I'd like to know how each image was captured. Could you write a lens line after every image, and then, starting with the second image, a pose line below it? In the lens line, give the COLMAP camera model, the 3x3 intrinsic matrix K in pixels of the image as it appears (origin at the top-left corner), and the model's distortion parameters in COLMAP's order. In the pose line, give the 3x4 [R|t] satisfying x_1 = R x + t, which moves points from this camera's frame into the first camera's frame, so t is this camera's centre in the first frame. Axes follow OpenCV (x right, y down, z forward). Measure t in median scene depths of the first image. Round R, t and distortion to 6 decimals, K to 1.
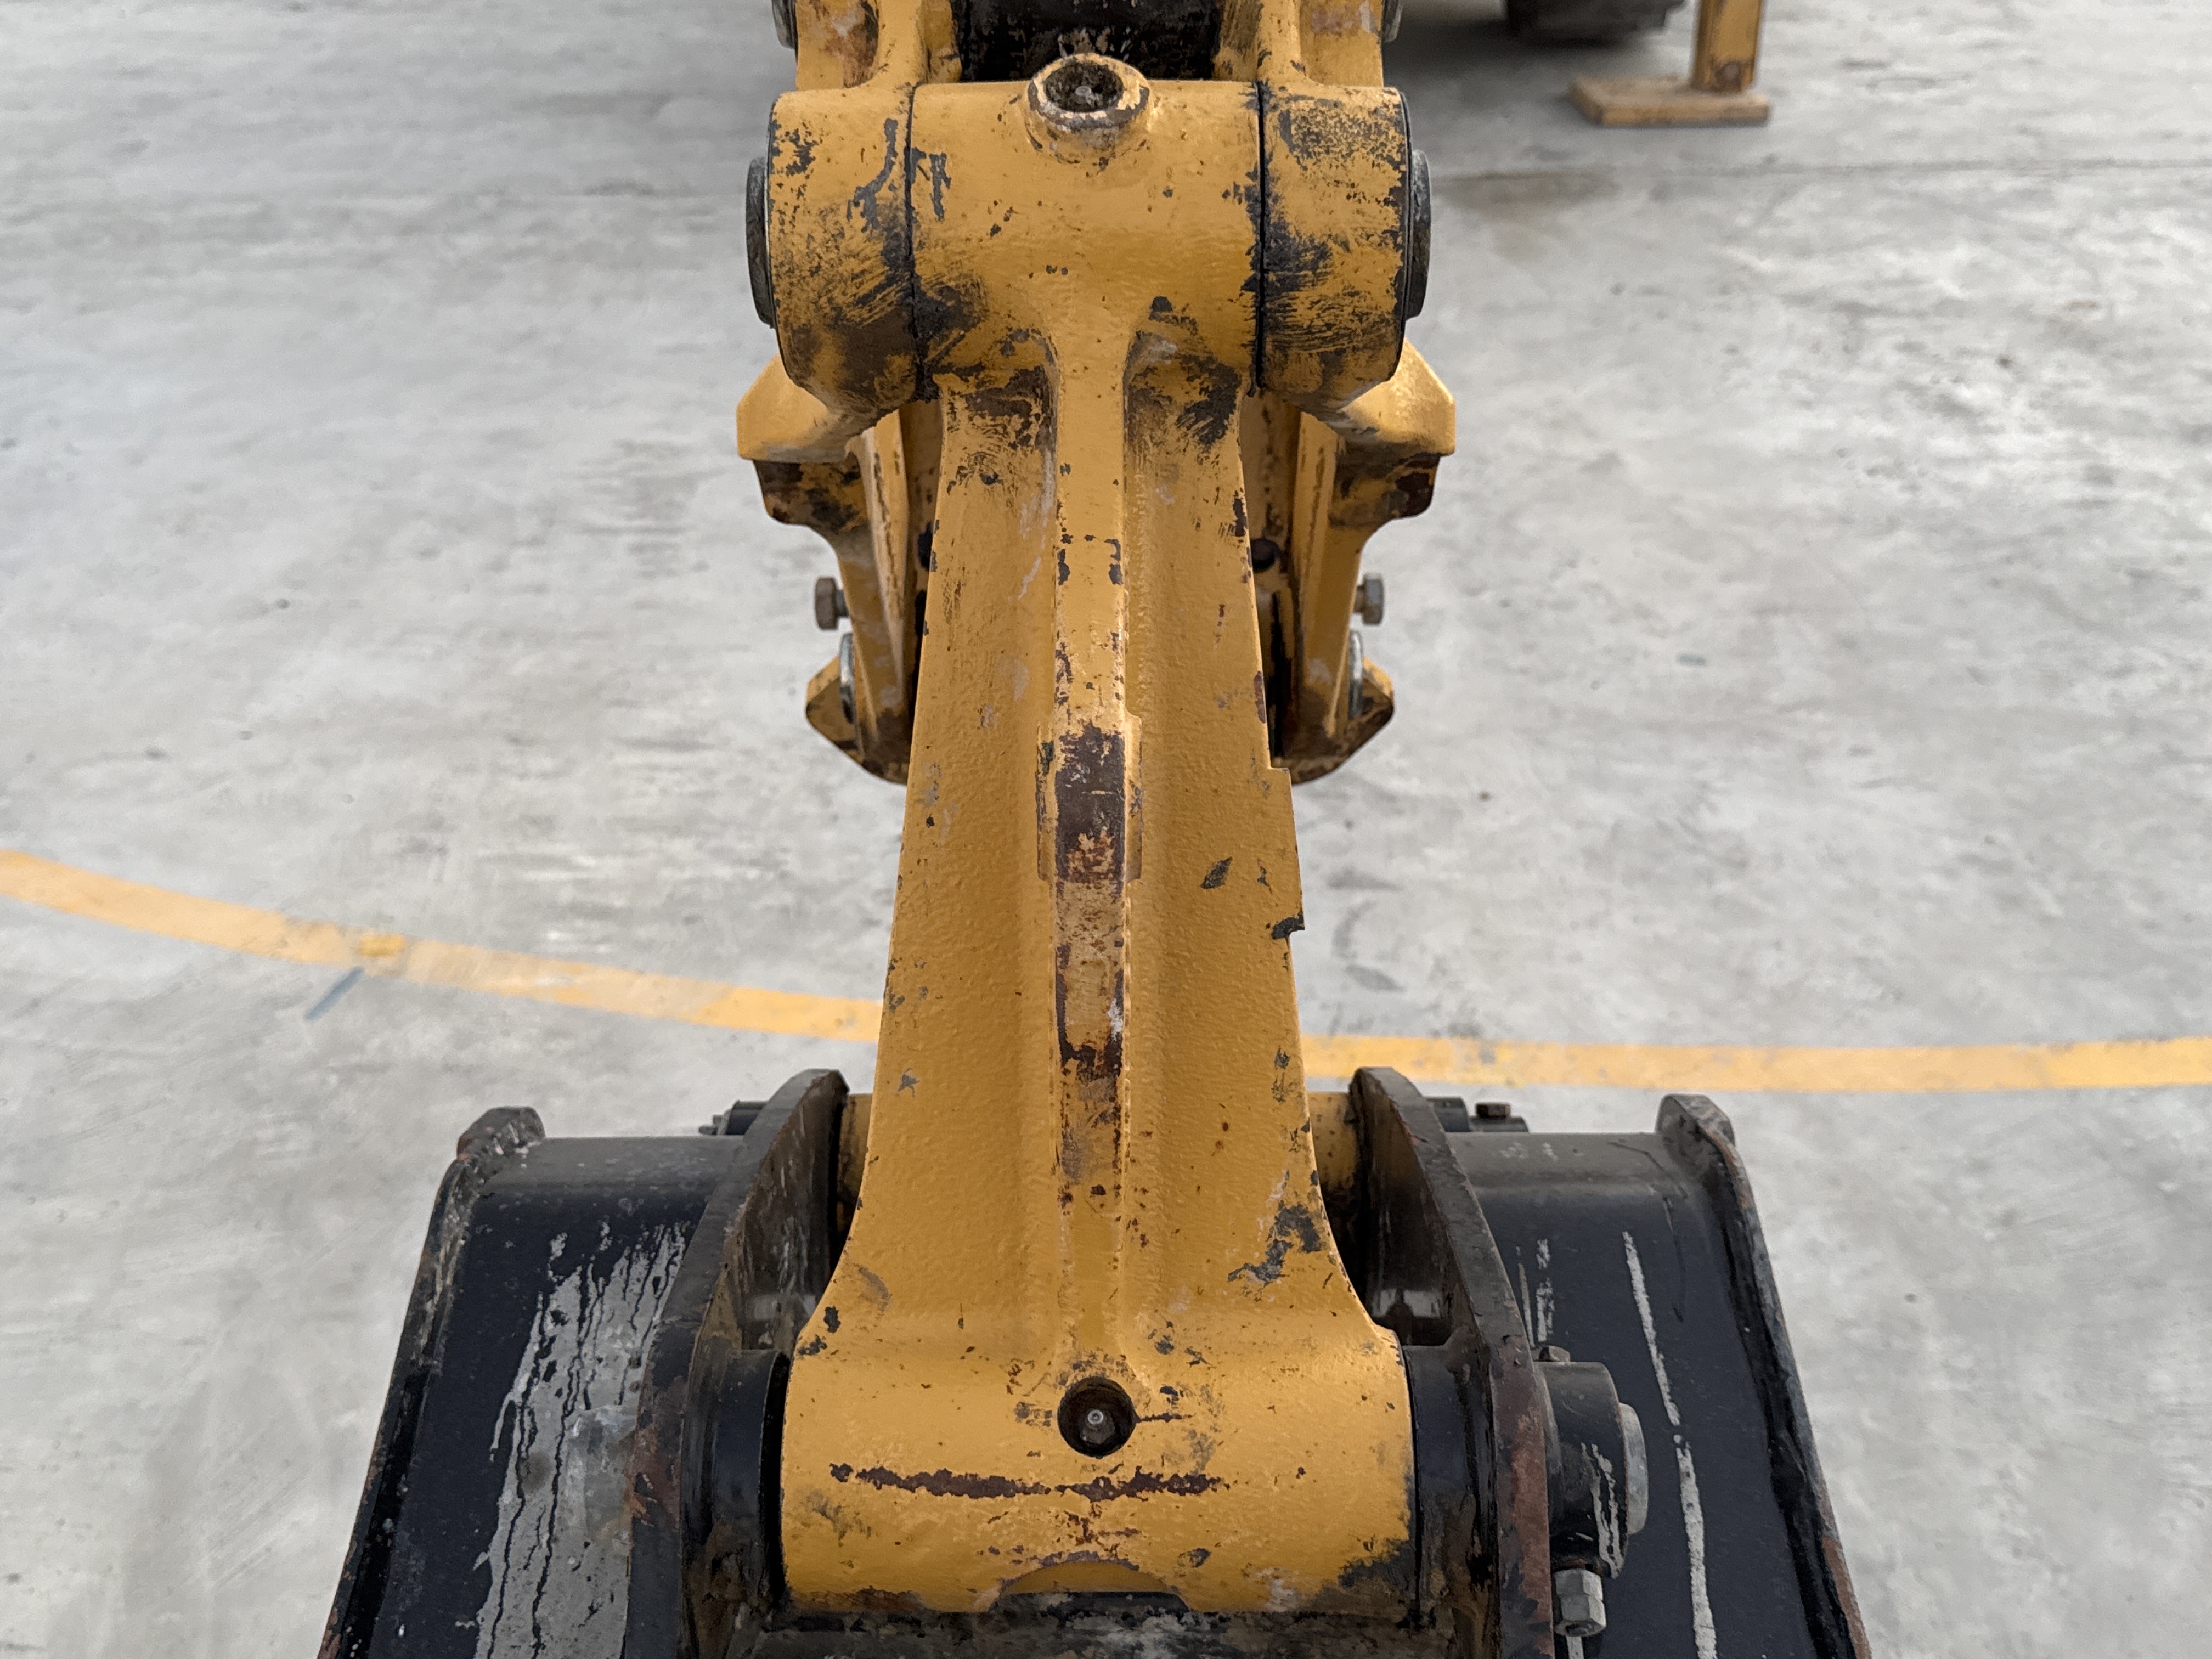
lens RADIAL K [[2170.5, 0, 1110.1], [0, 2170.5, 838.6], [0, 0, 1]] dist [0.018826, 0.000000]
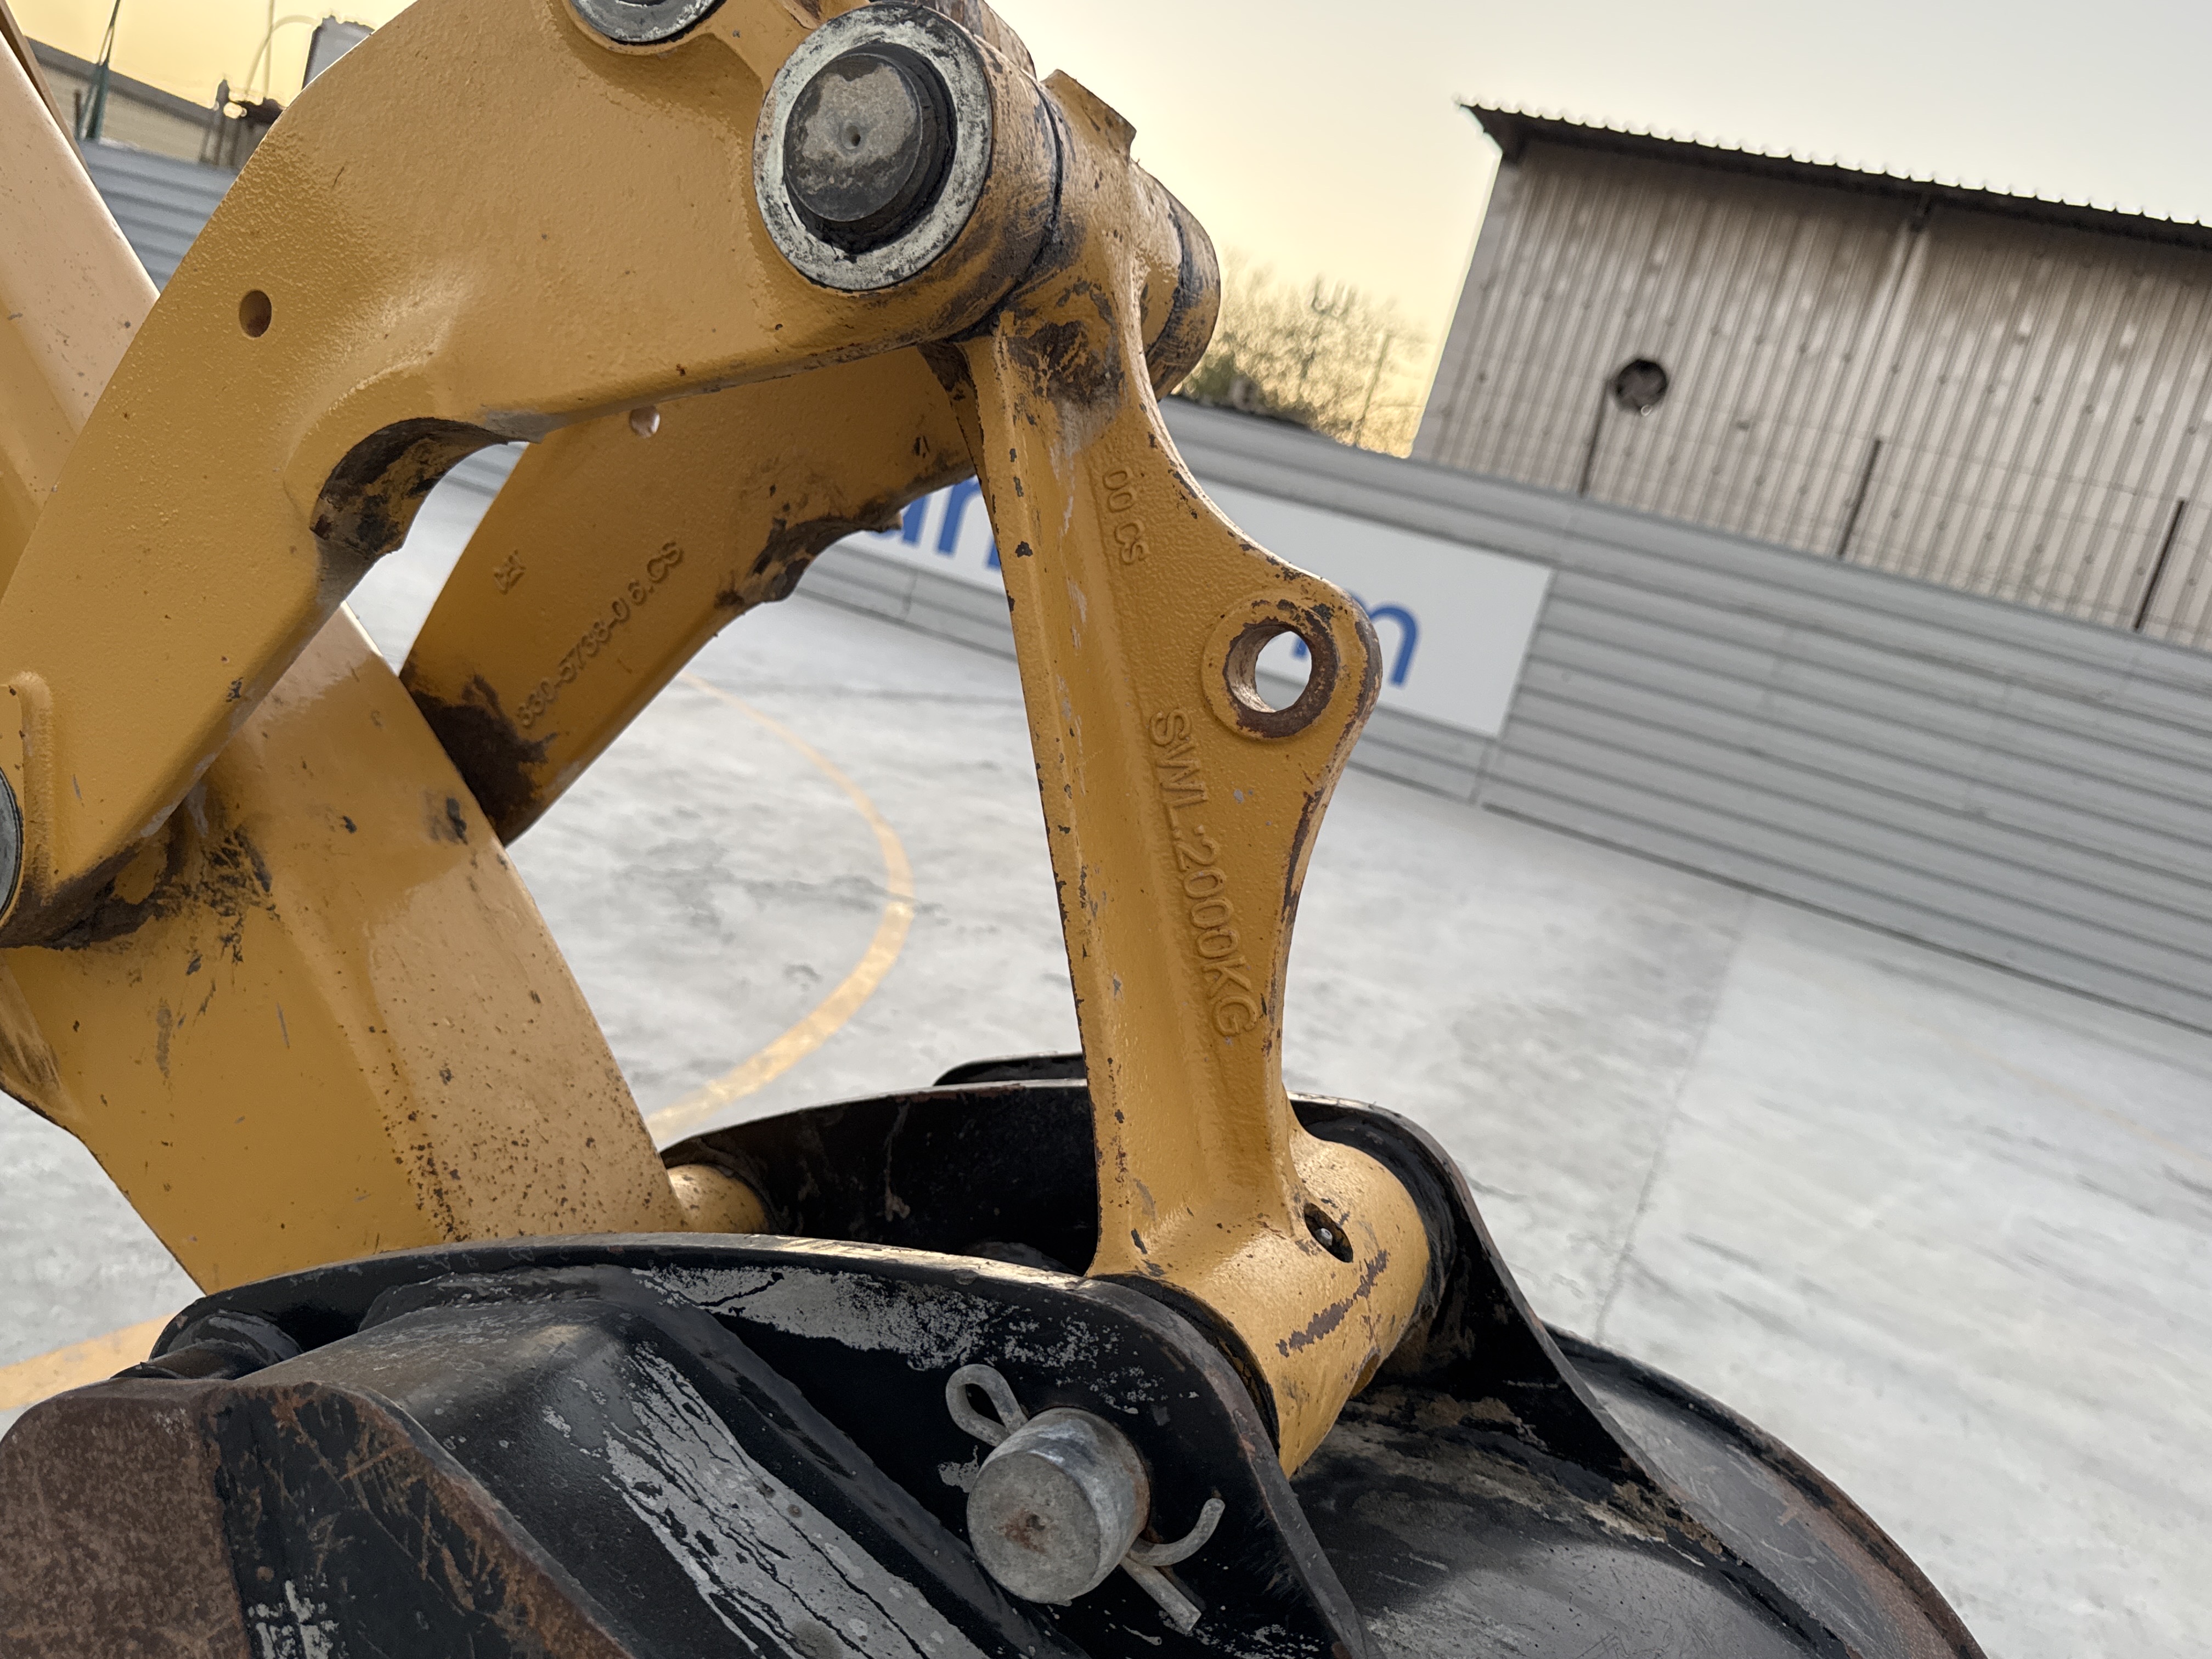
lens RADIAL K [[1698.7, 0, 1107.4], [0, 1698.7, 832.8], [0, 0, 1]] dist [0.009582, -0.031829]
pose [[0.418891, -0.038952, 0.907201, -0.709293], [0.242263, 0.967659, -0.070315, 0.087716], [-0.875122, 0.249235, 0.414780, 0.590286]]
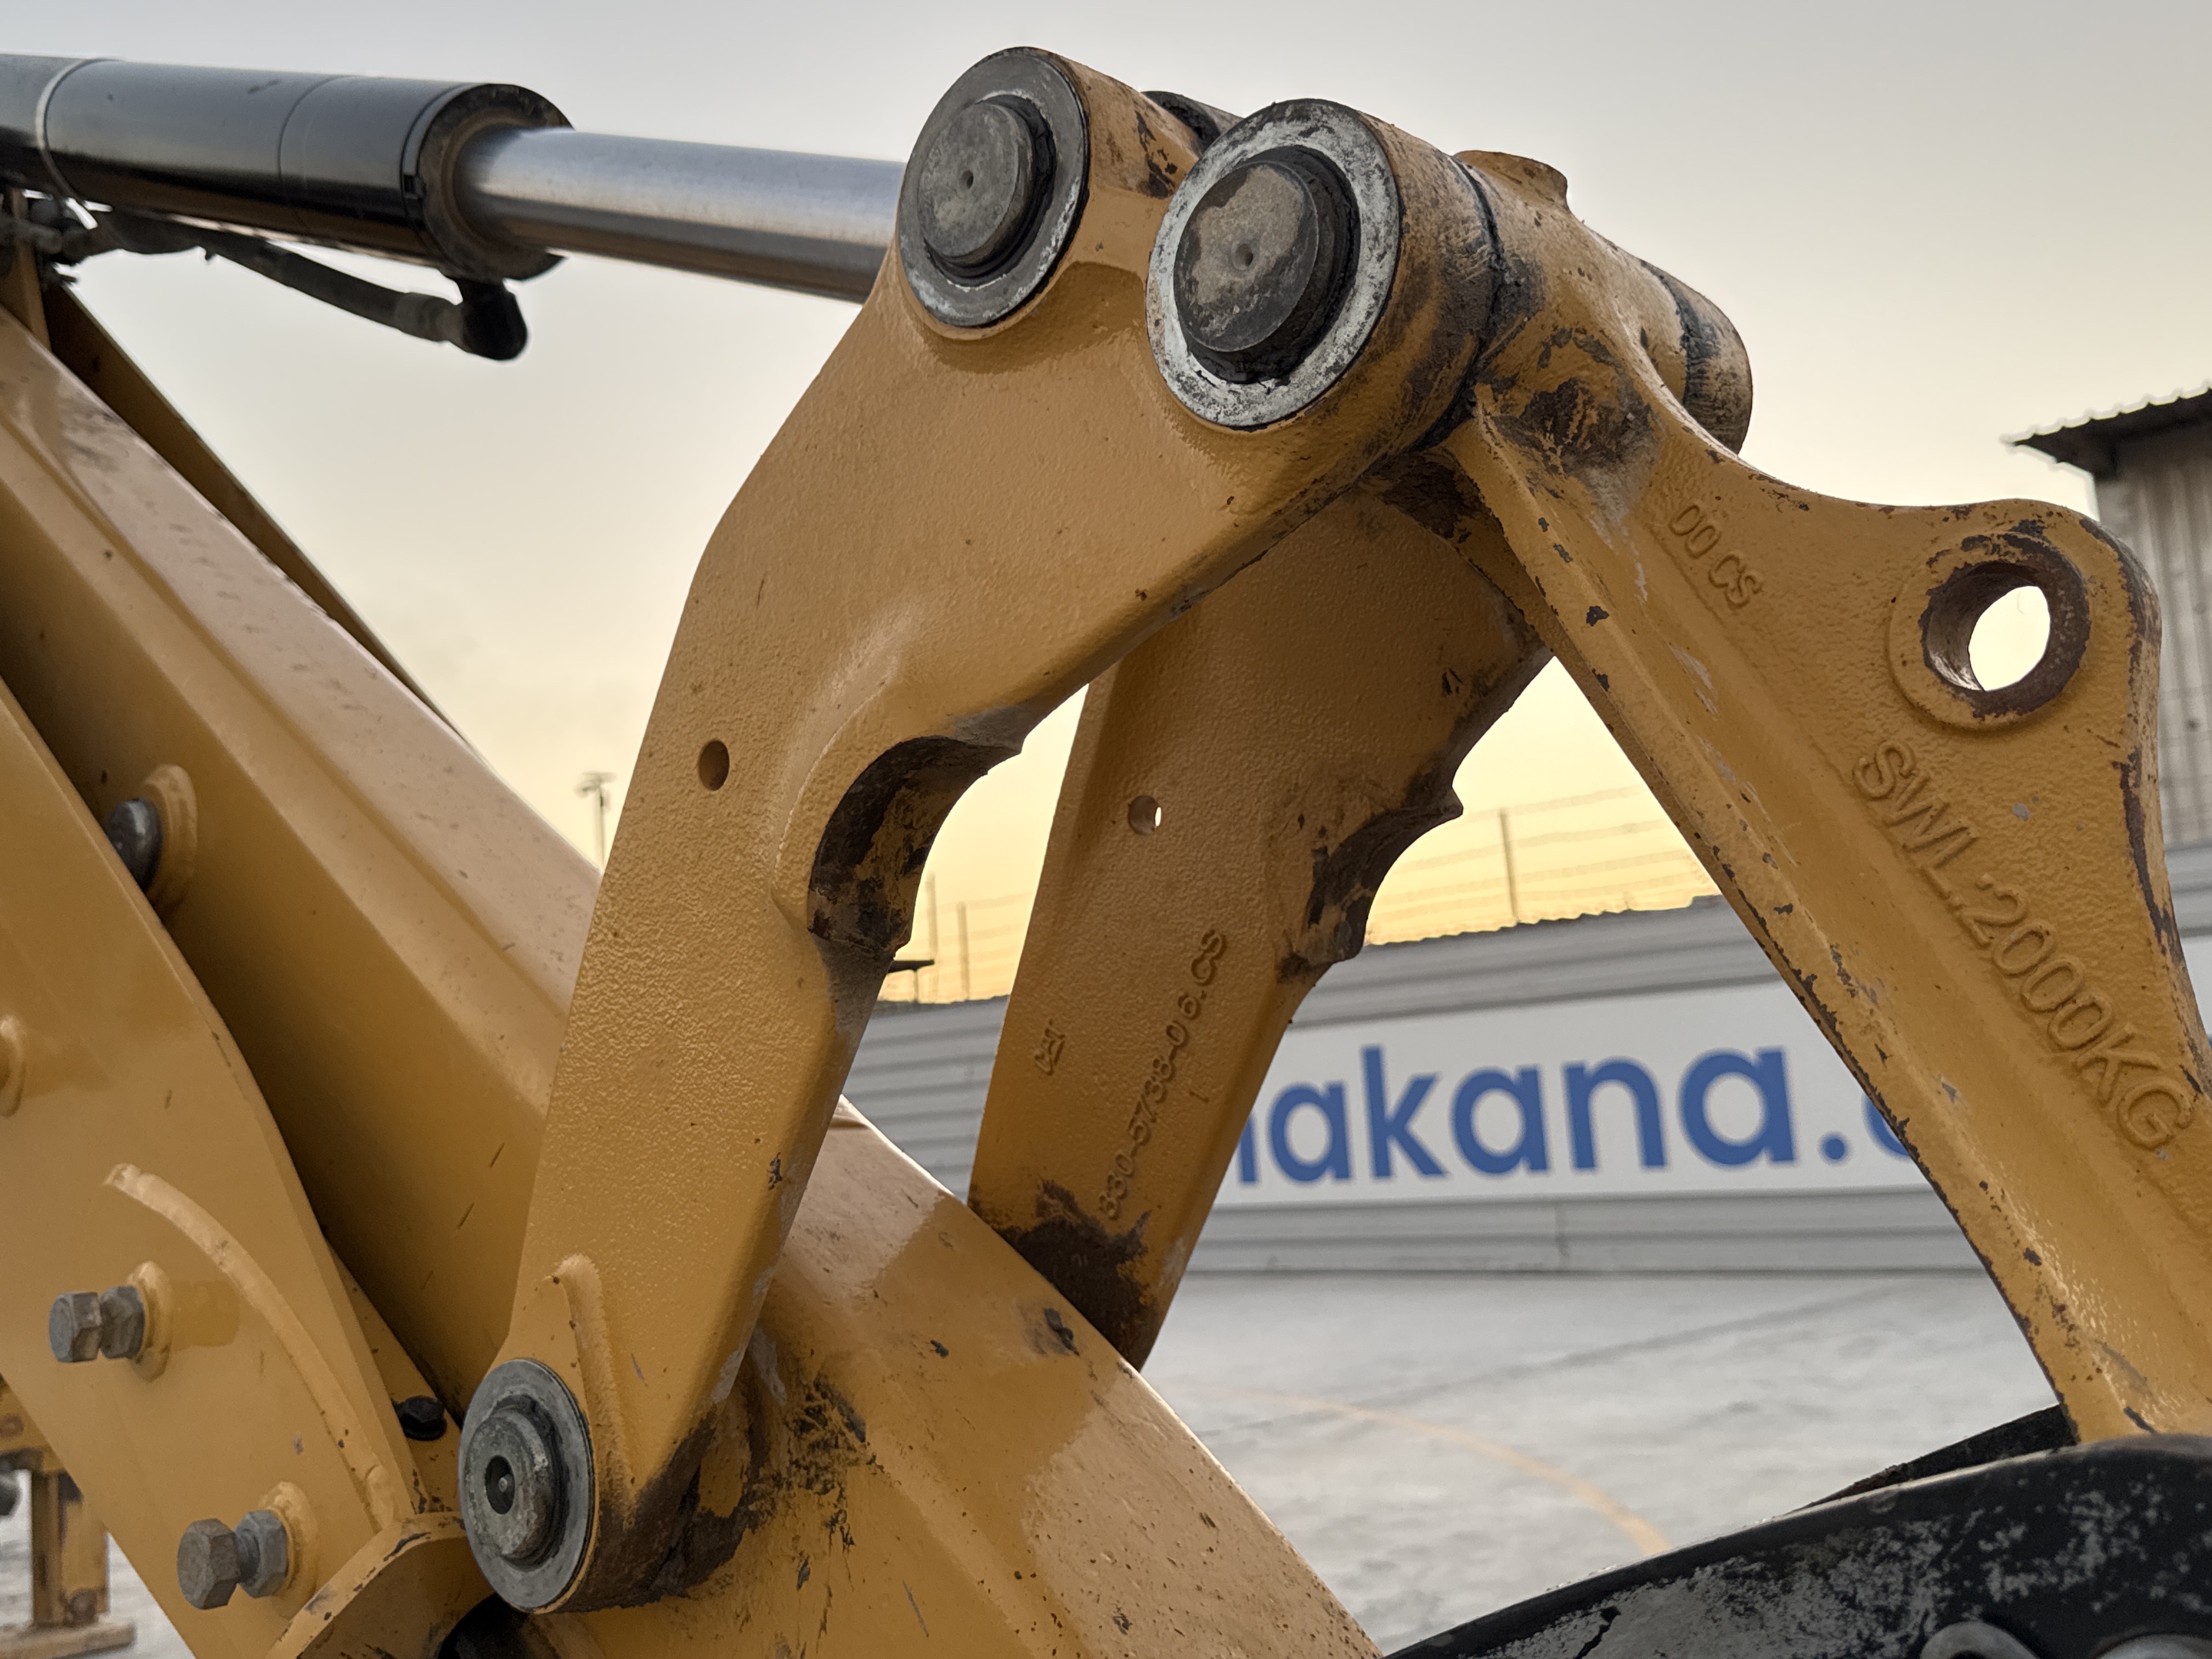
lens RADIAL K [[2059.6, 0, 1105.5], [0, 2059.6, 833.8], [0, 0, 1]] dist [0.086024, 0.000000]
pose [[0.689280, 0.066362, 0.721449, -0.669101], [0.436646, 0.756569, -0.486769, 0.227193], [-0.578129, 0.650538, 0.492511, 0.691556]]
